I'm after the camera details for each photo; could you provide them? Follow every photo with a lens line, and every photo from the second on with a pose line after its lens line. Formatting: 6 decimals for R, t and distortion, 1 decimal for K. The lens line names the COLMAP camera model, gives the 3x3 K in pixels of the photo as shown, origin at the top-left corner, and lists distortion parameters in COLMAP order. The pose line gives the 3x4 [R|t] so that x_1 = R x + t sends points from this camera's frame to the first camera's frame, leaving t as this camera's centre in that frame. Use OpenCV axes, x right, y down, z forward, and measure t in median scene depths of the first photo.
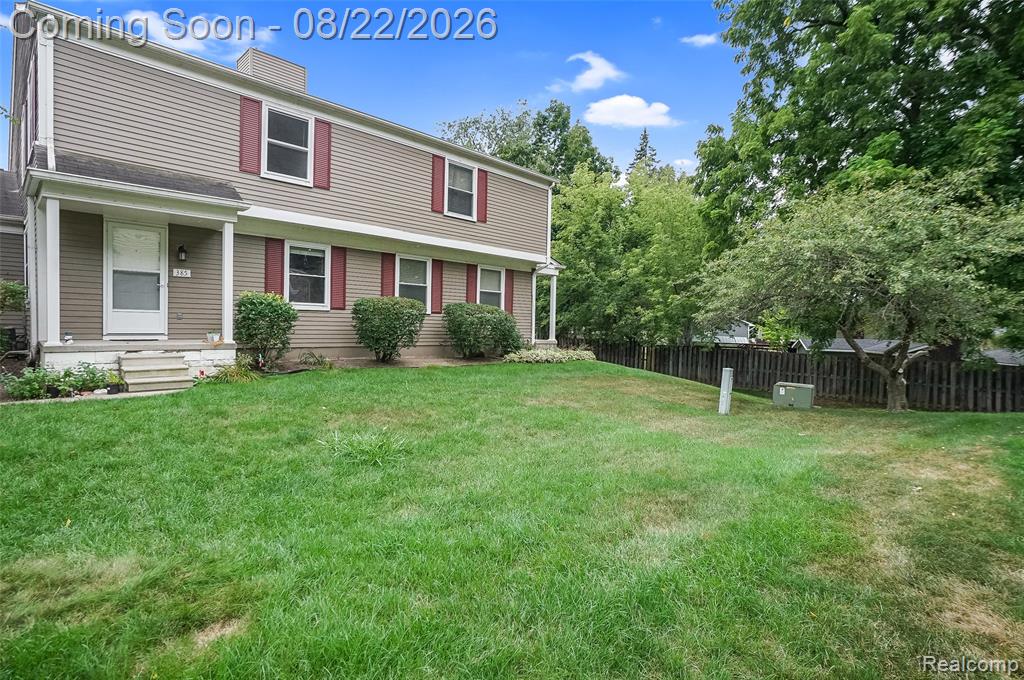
lens RADIAL K [[519.4, 0, 506.0], [0, 519.4, 339.3], [0, 0, 1]] dist [-0.051842, 0.025311]
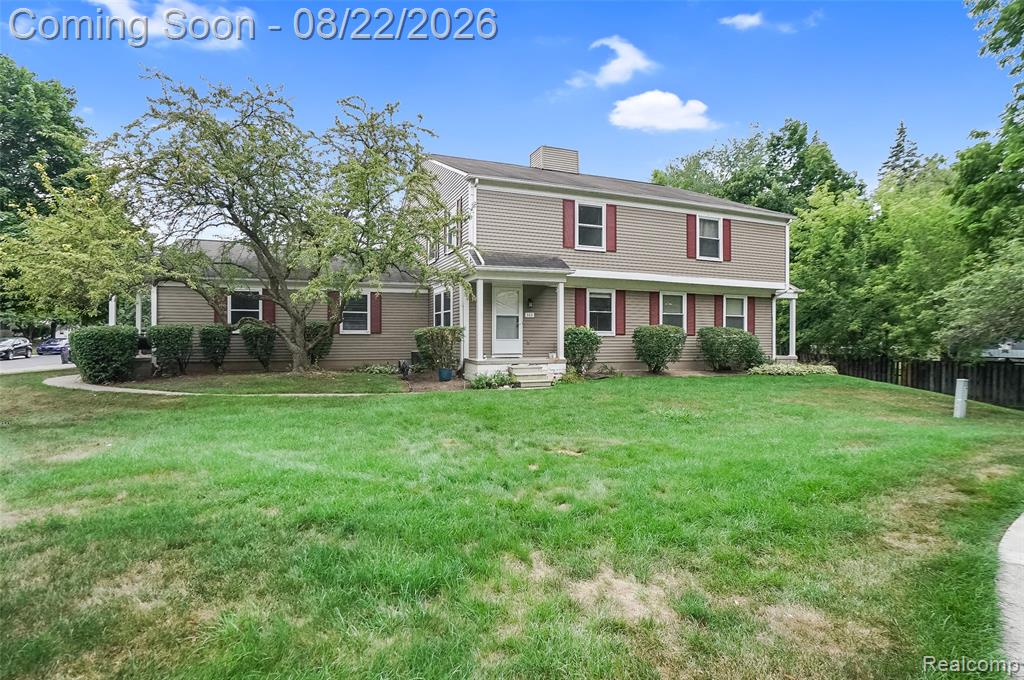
lens RADIAL K [[519.4, 0, 506.0], [0, 519.4, 339.3], [0, 0, 1]] dist [-0.051842, 0.025311]
pose [[0.912334, -0.017679, -0.409064, -0.027603], [0.004803, 0.999461, -0.032483, -0.001513], [0.409418, 0.027670, 0.911927, -0.318836]]
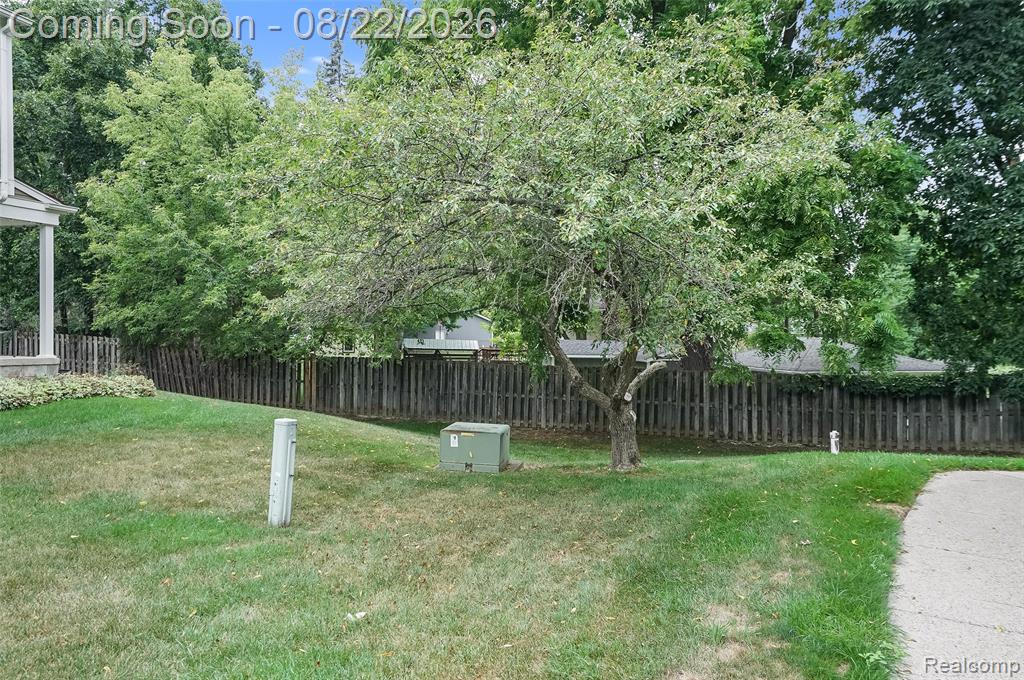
lens RADIAL K [[707.2, 0, 517.3], [0, 707.2, 360.4], [0, 0, 1]] dist [-0.058777, -0.001407]
pose [[0.898469, -0.031116, 0.437932, 0.239851], [0.022122, 0.999427, 0.025624, -0.002136], [-0.438478, -0.013335, 0.898643, 0.256897]]
